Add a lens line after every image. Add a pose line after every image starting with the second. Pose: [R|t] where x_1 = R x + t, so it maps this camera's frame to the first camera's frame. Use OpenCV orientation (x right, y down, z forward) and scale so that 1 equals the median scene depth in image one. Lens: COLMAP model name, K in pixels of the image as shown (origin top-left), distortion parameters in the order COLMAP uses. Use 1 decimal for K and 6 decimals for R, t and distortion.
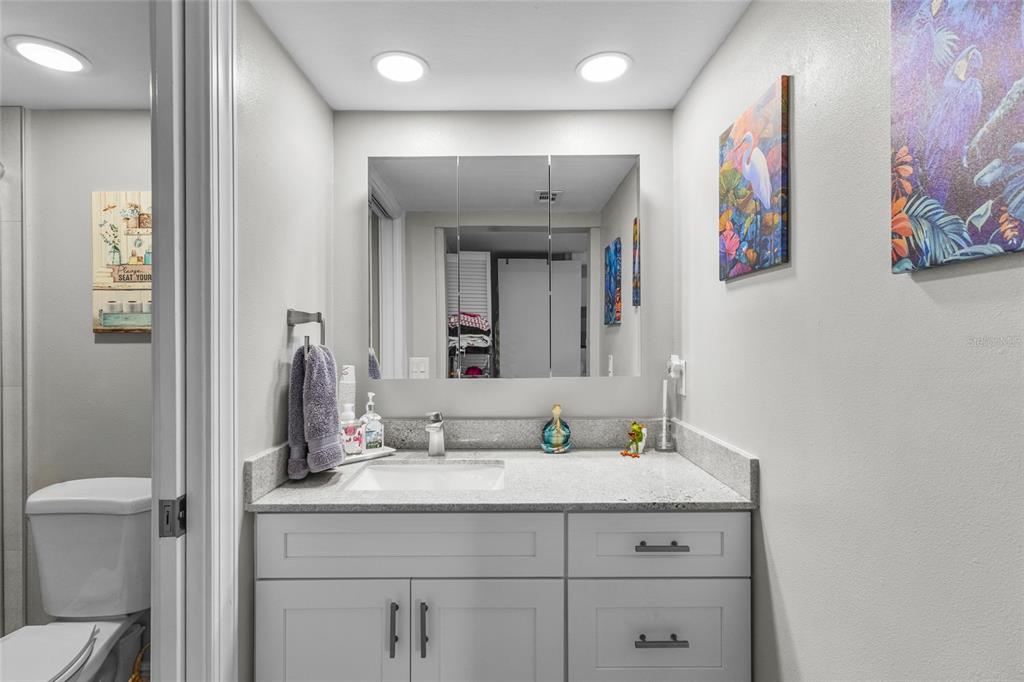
lens RADIAL K [[479.2, 0, 508.0], [0, 479.2, 340.2], [0, 0, 1]] dist [0.003429, 0.003053]
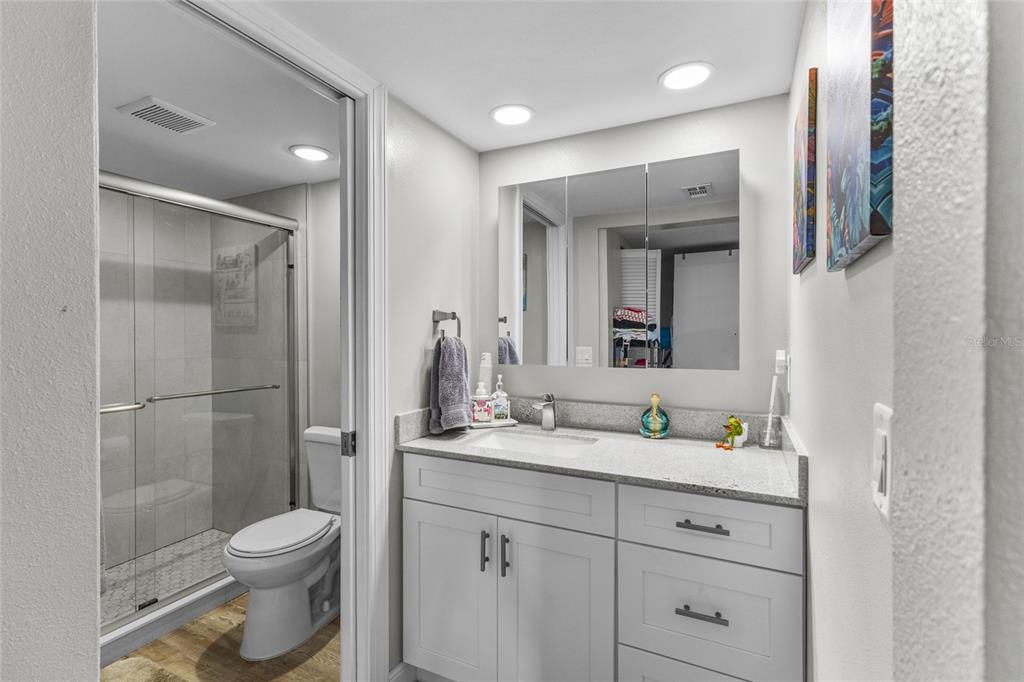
lens RADIAL K [[479.2, 0, 520.3], [0, 479.2, 338.5], [0, 0, 1]] dist [0.003429, 0.003053]
pose [[0.899087, 0.010770, -0.437638, 0.364080], [-0.005889, 0.999904, 0.012509, -0.001910], [0.437731, -0.008670, 0.899064, -0.122848]]
